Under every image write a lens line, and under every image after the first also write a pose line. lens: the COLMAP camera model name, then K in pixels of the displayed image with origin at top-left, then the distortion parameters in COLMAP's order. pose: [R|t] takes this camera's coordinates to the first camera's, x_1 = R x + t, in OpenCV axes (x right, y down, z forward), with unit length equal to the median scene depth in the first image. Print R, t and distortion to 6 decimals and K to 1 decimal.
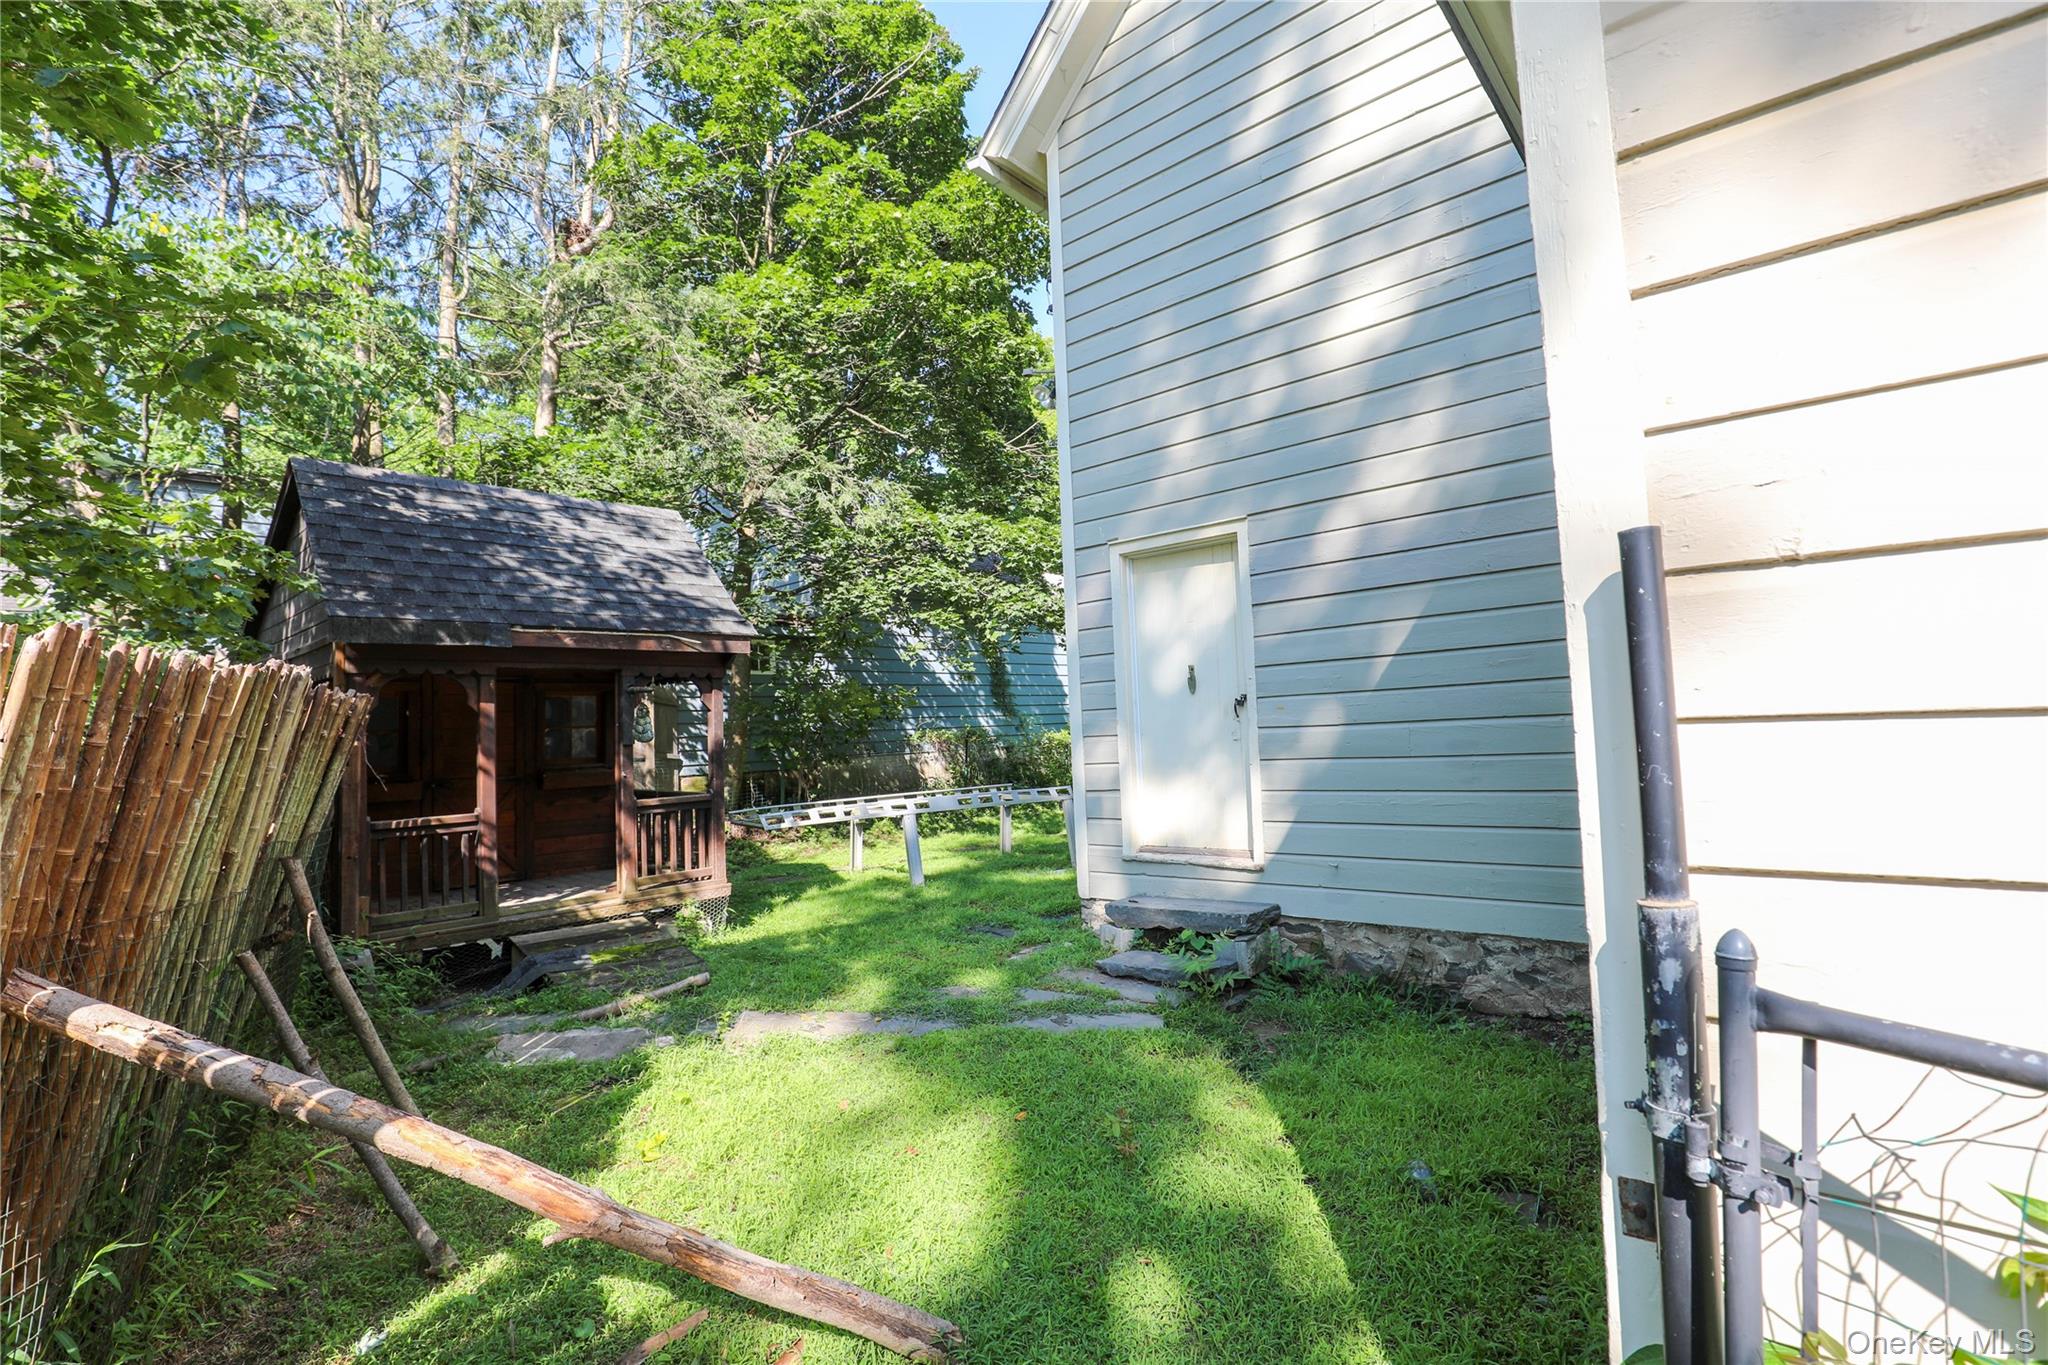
lens RADIAL K [[935.0, 0, 1016.4], [0, 935.0, 689.0], [0, 0, 1]] dist [-0.038060, 0.008166]
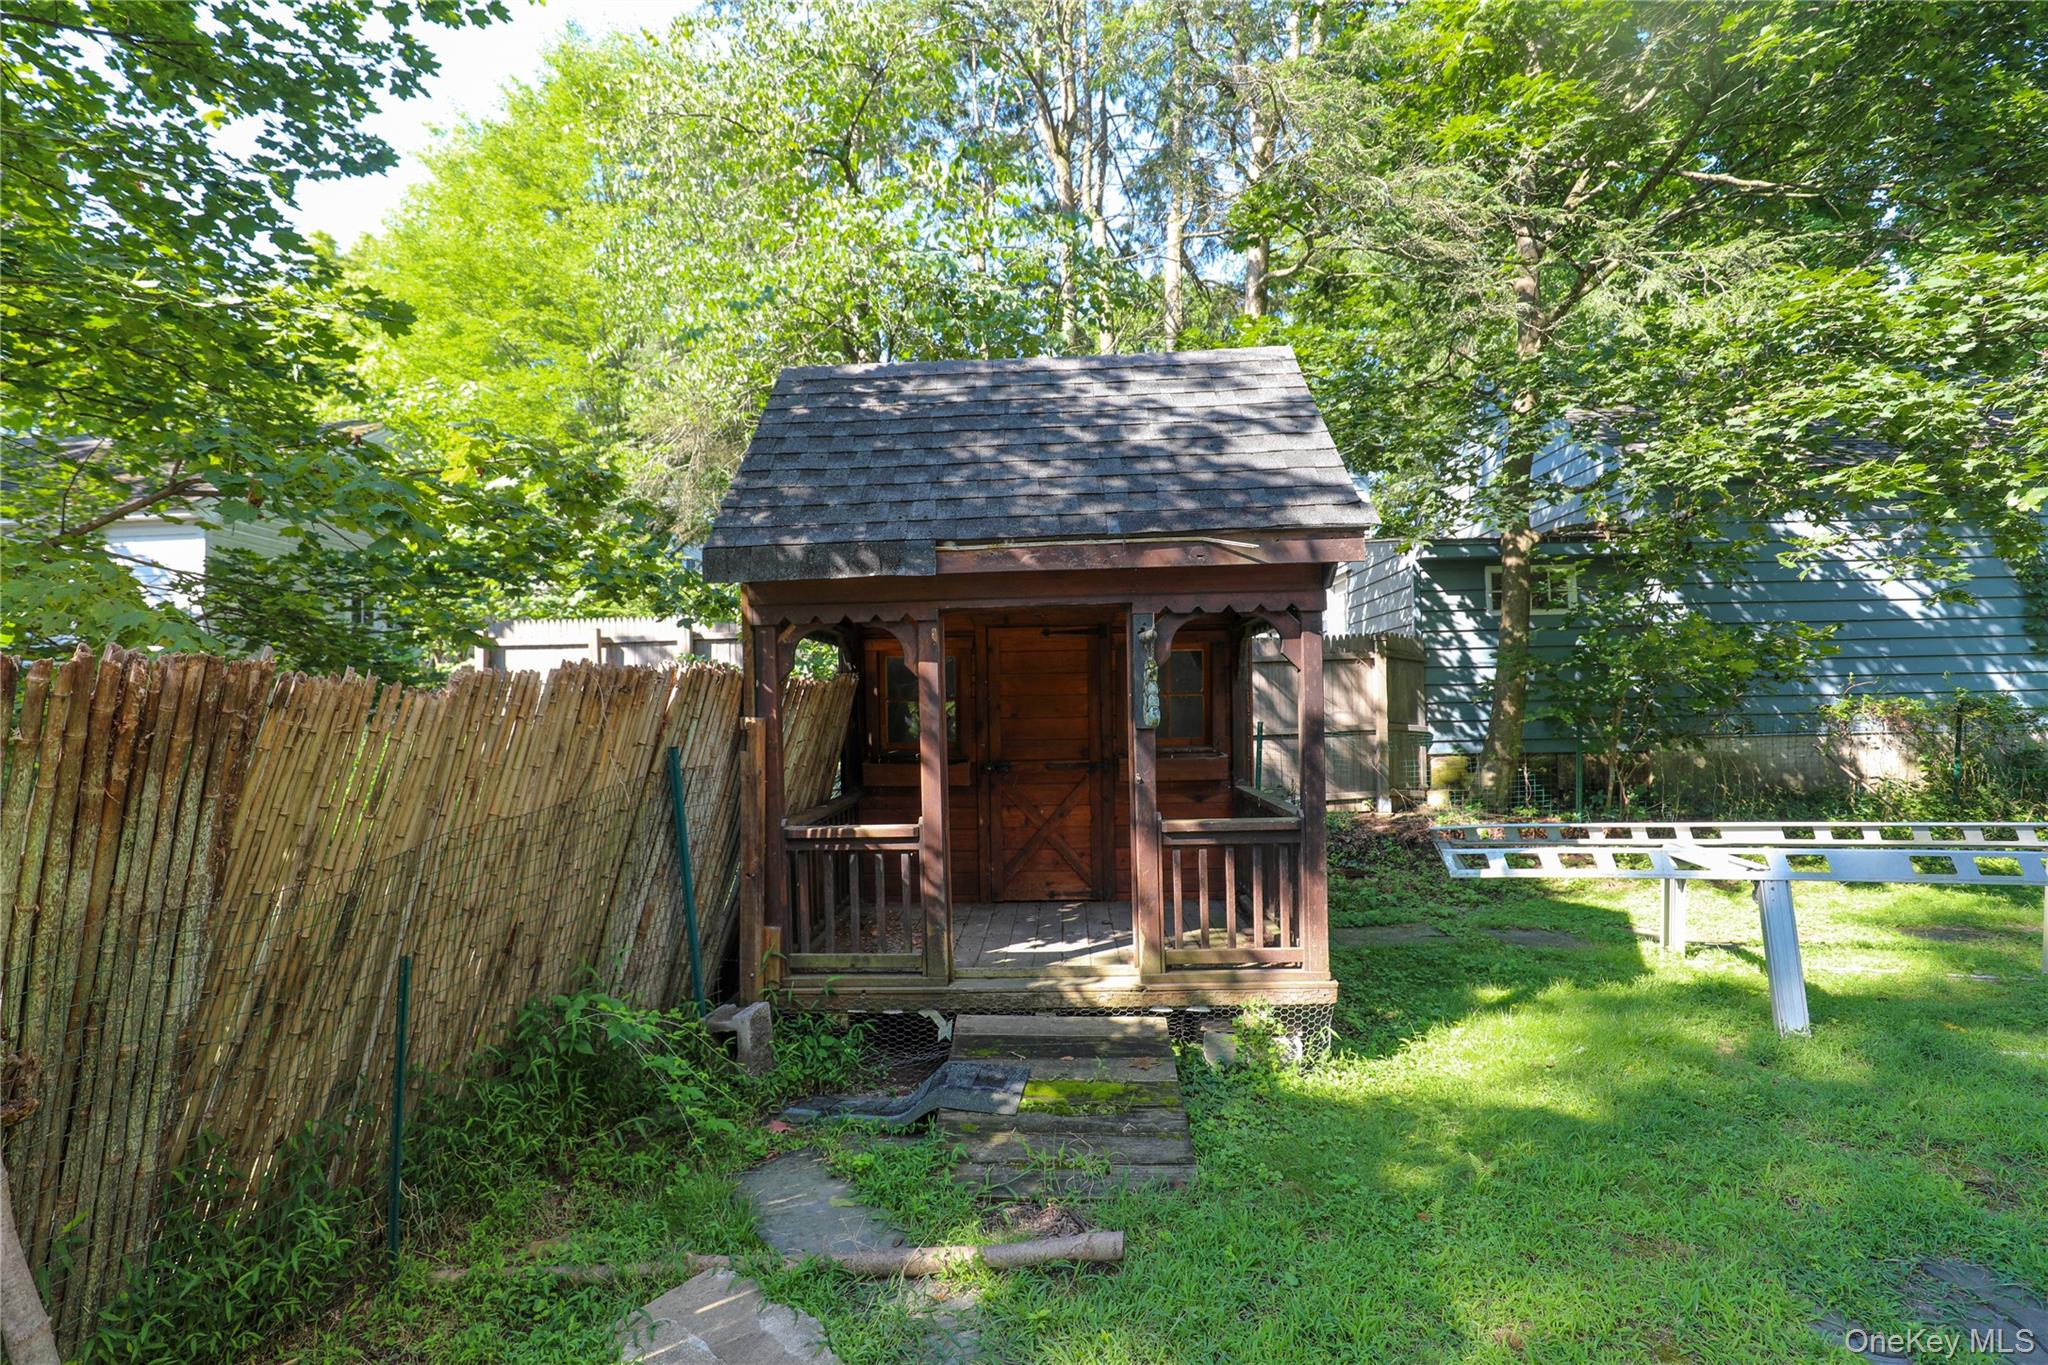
lens RADIAL K [[935.0, 0, 1016.4], [0, 935.0, 689.0], [0, 0, 1]] dist [-0.038060, 0.008166]
pose [[0.647056, 0.009186, -0.762387, -0.012550], [0.027655, 0.998987, 0.035508, 0.010381], [0.761941, -0.044060, 0.646146, 0.504819]]
